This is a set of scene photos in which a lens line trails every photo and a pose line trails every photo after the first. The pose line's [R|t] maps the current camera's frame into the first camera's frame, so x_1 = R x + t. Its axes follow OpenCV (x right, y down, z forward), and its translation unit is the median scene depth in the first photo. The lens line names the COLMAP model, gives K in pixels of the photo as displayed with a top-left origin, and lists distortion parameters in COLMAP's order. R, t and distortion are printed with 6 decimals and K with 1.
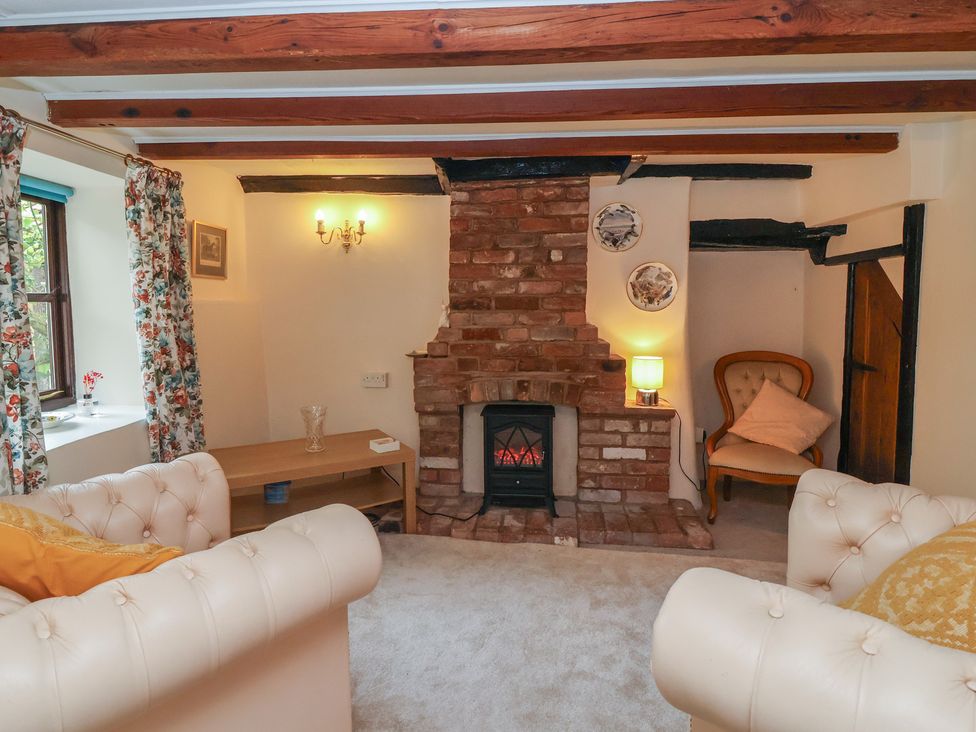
lens RADIAL K [[546.5, 0, 488.4], [0, 546.5, 330.9], [0, 0, 1]] dist [0.001106, -0.000127]
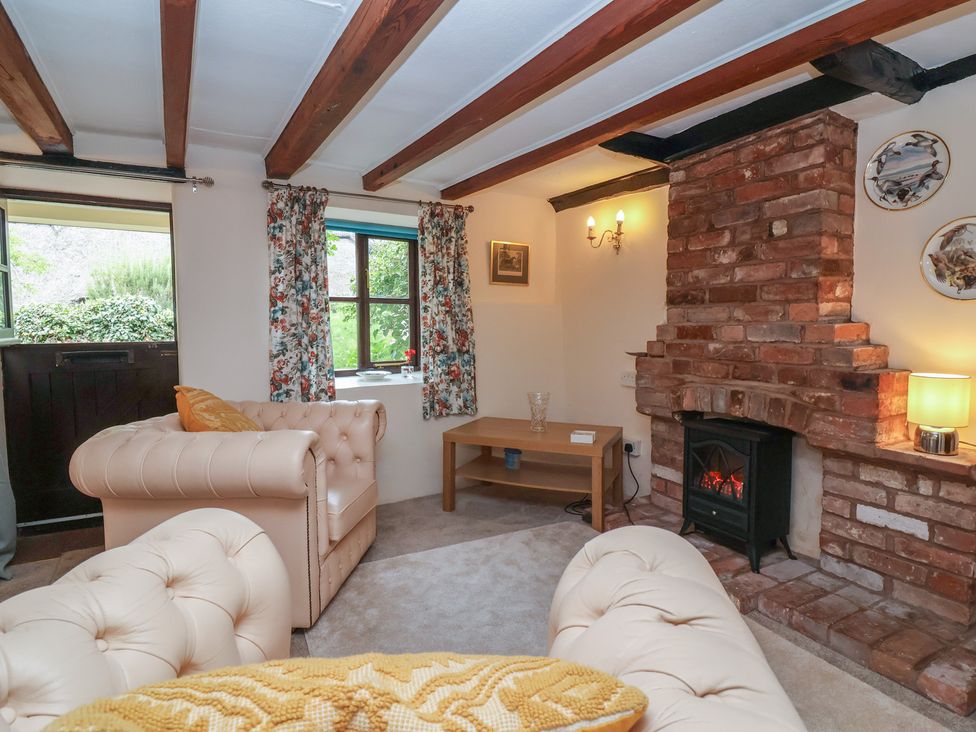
lens RADIAL K [[522.5, 0, 491.5], [0, 522.5, 351.3], [0, 0, 1]] dist [0.000613, -0.012515]
pose [[0.595593, 0.045541, -0.801995, 0.462007], [-0.040094, 0.998833, 0.026943, 0.026764], [0.802285, 0.016108, 0.596723, 0.255912]]
